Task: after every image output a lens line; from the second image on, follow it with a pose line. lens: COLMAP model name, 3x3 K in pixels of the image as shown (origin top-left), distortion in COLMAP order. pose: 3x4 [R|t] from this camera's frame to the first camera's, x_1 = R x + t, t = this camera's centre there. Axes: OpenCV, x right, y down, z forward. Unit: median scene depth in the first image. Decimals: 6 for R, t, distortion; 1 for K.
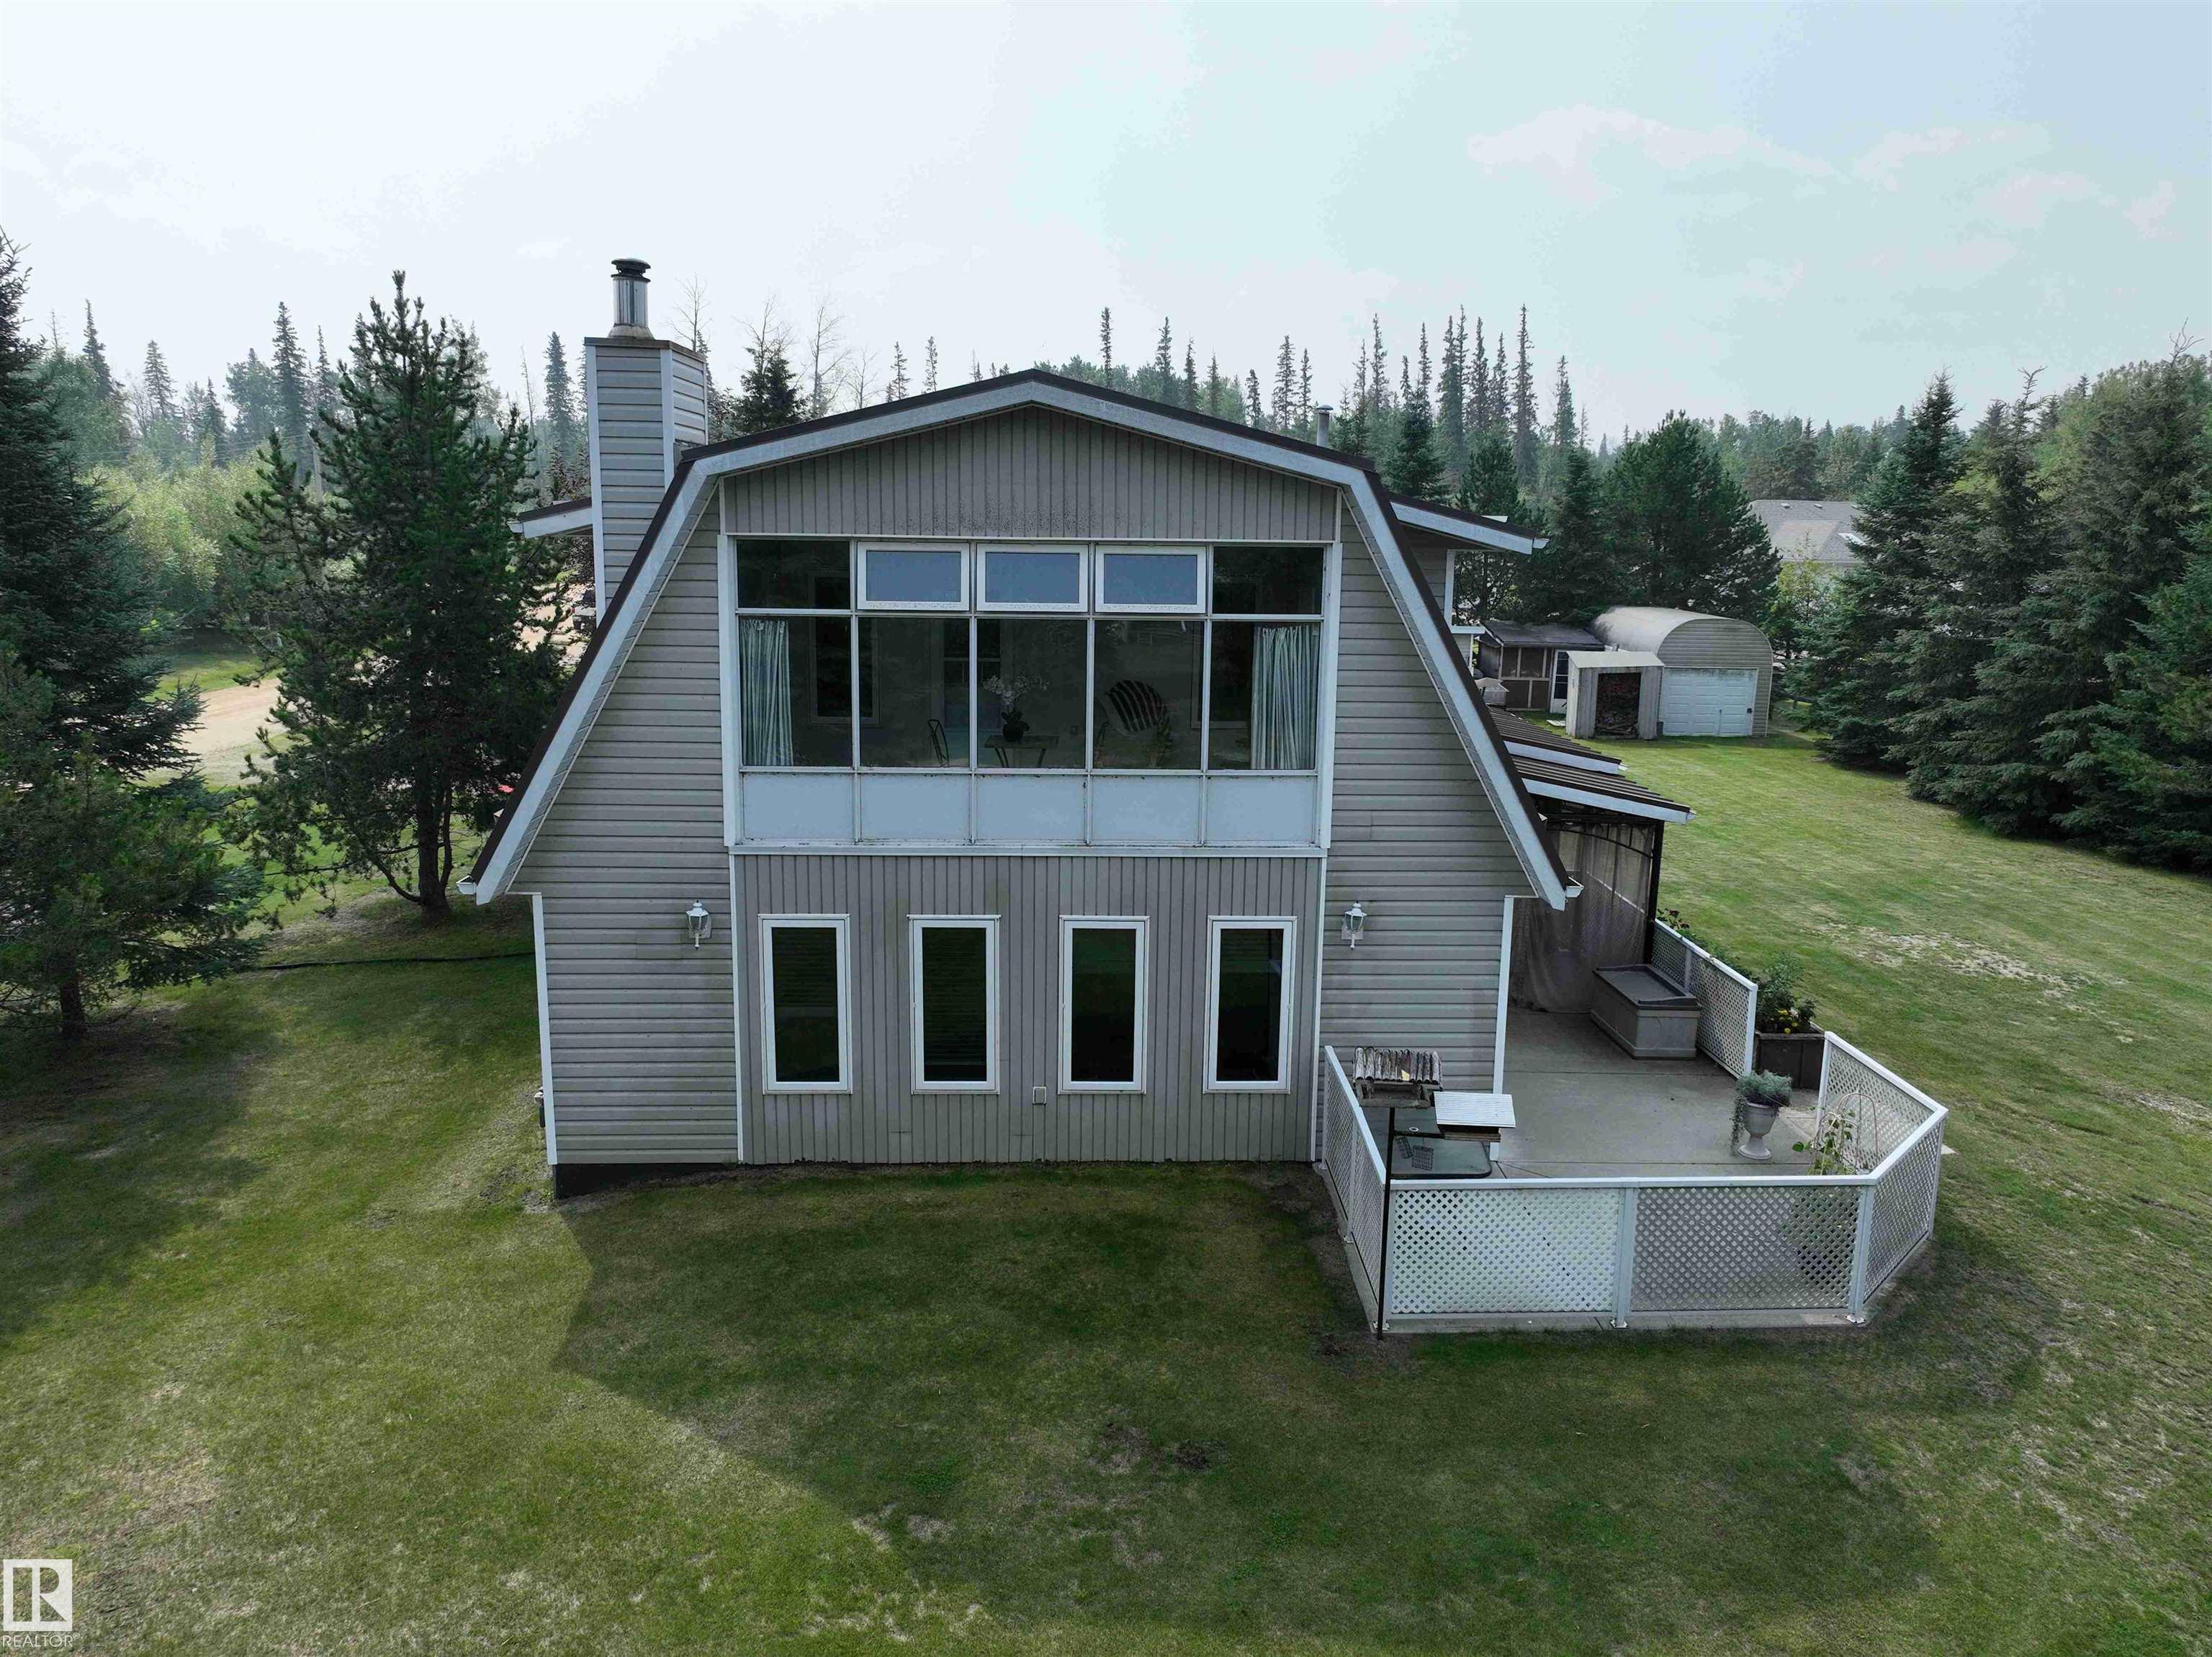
lens RADIAL K [[1577.1, 0, 1106.0], [0, 1577.1, 828.5], [0, 0, 1]] dist [0.004717, 0.004292]
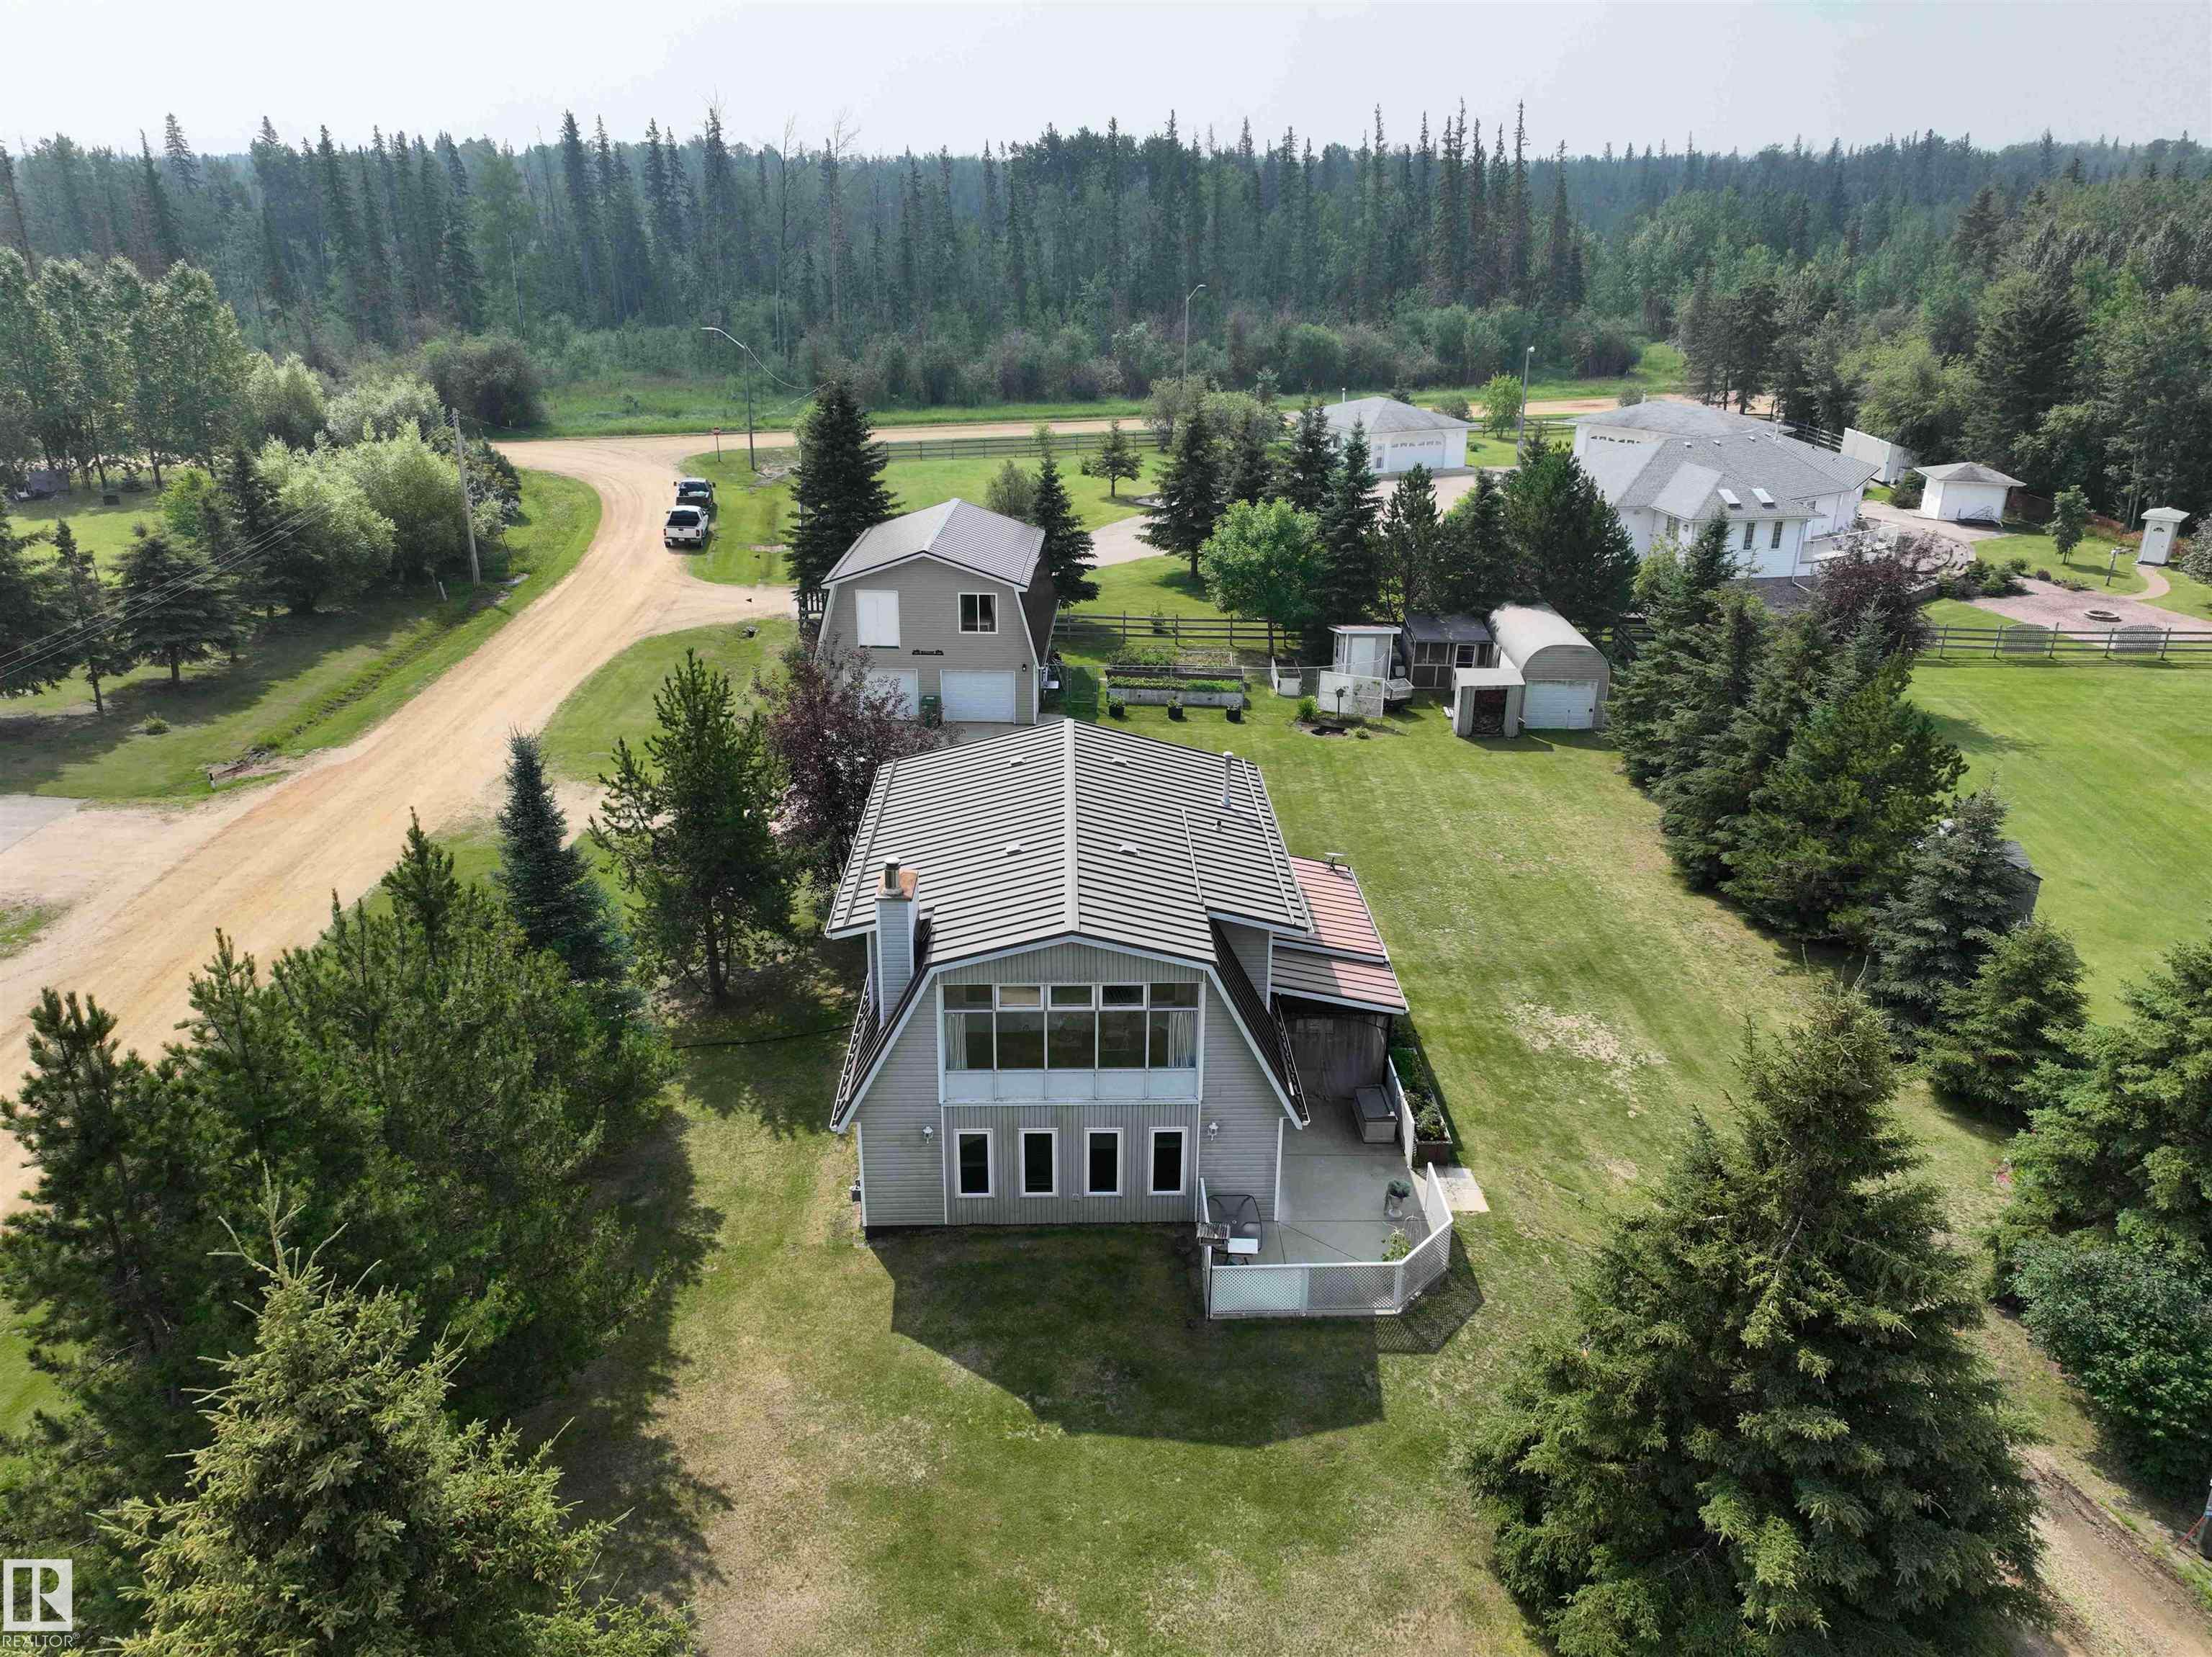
lens RADIAL K [[1577.1, 0, 1106.0], [0, 1577.1, 828.5], [0, 0, 1]] dist [0.004717, 0.004292]
pose [[0.999978, -0.001234, -0.006445, 0.017794], [0.002441, 0.981624, 0.190811, -0.814701], [0.006091, -0.190823, 0.981606, -1.175206]]
